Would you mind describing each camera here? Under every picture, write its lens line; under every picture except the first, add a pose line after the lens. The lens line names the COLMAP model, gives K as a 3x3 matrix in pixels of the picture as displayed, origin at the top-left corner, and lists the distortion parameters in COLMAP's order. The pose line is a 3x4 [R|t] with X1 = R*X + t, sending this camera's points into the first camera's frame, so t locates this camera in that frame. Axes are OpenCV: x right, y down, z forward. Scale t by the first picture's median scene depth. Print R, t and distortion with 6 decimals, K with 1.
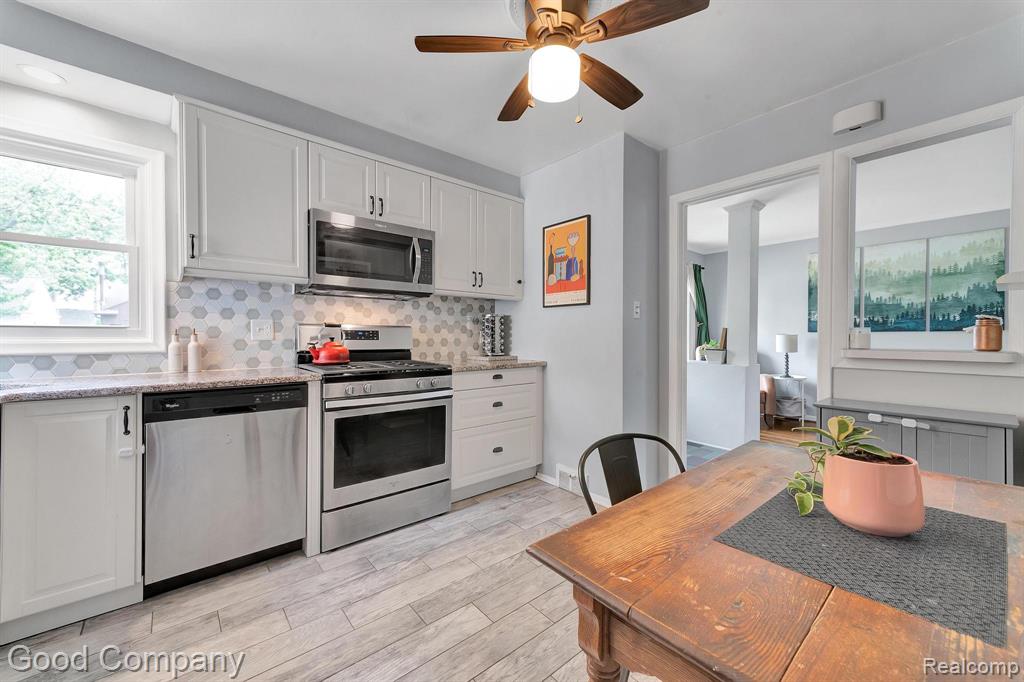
lens RADIAL K [[400.2, 0, 510.6], [0, 400.2, 340.3], [0, 0, 1]] dist [0.008567, 0.000225]
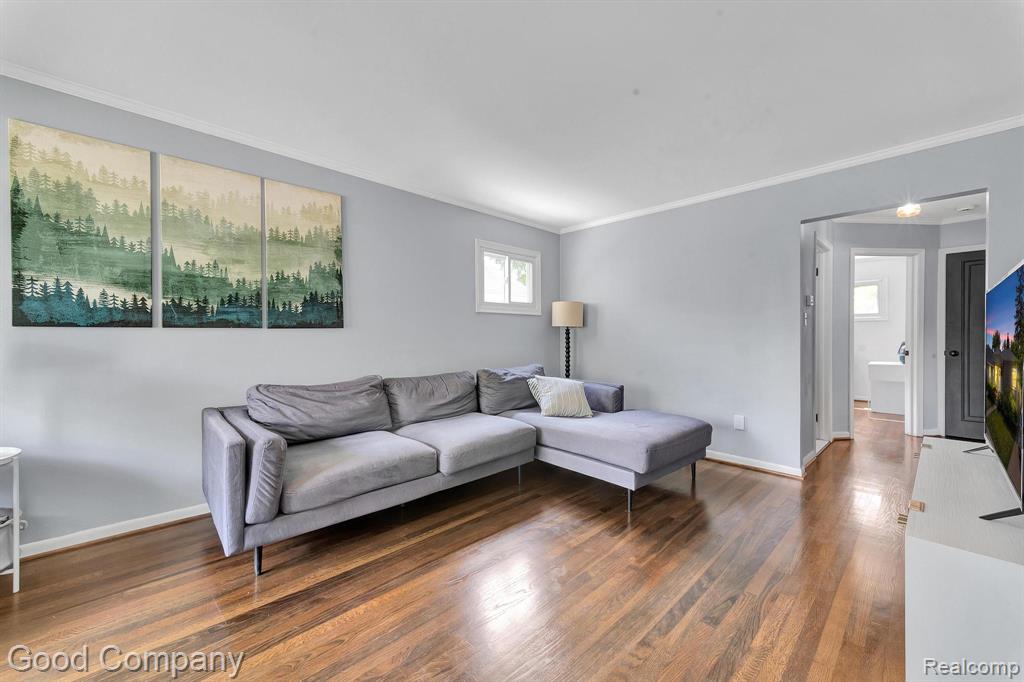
lens RADIAL K [[400.2, 0, 508.2], [0, 400.2, 338.3], [0, 0, 1]] dist [0.008567, 0.000225]
pose [[-0.057541, 0.000815, 0.998343, 0.623547], [0.017877, 0.999840, 0.000214, -0.000287], [-0.998183, 0.017859, -0.057546, 1.042372]]
